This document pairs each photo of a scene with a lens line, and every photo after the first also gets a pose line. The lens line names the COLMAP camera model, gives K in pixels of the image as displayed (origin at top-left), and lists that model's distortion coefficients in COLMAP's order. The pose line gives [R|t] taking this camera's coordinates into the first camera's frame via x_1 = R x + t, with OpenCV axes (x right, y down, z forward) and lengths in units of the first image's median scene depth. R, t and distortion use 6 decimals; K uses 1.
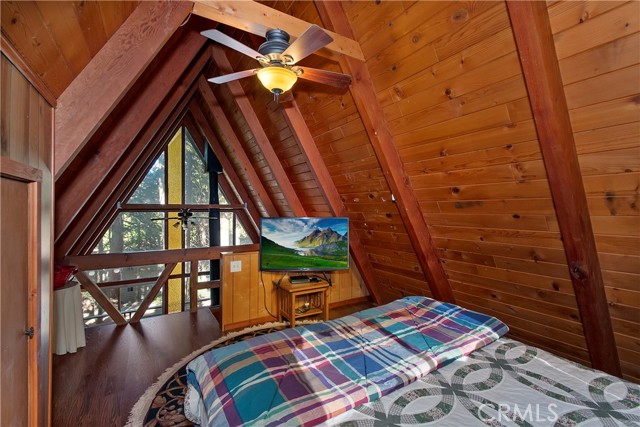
lens RADIAL K [[282.3, 0, 321.5], [0, 282.3, 212.3], [0, 0, 1]] dist [0.001139, -0.005119]
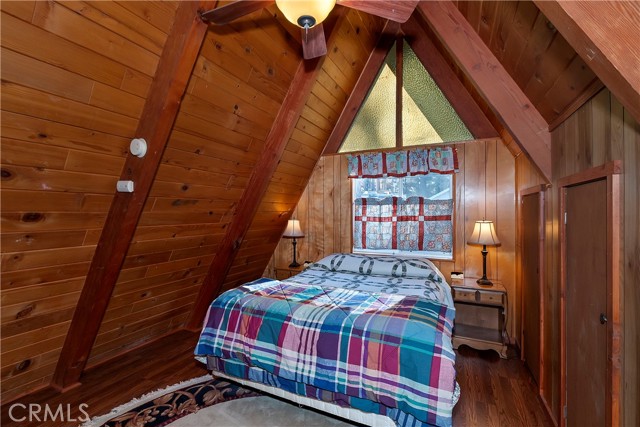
lens RADIAL K [[282.3, 0, 317.3], [0, 282.3, 213.1], [0, 0, 1]] dist [0.001139, -0.005119]
pose [[-0.545656, 0.000596, 0.838009, -0.919962], [-0.004137, 0.999986, -0.003405, 0.020601], [-0.837999, -0.005325, -0.545645, 1.730960]]
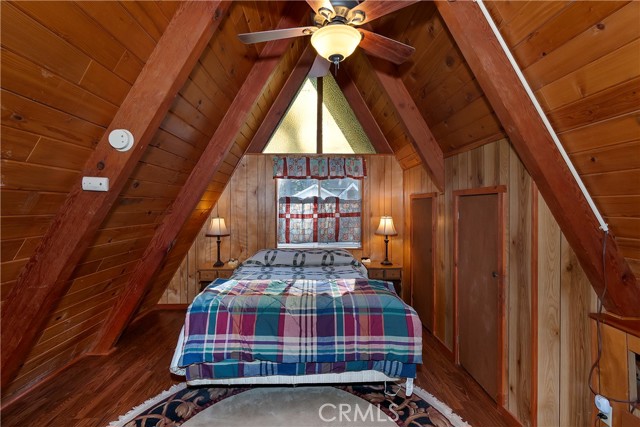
lens RADIAL K [[282.3, 0, 311.6], [0, 282.3, 208.8], [0, 0, 1]] dist [0.001139, -0.005119]
pose [[-0.866016, -0.001015, 0.500015, -0.633377], [-0.001117, 0.999999, 0.000096, -0.006661], [-0.500015, -0.000475, -0.866017, 2.231446]]
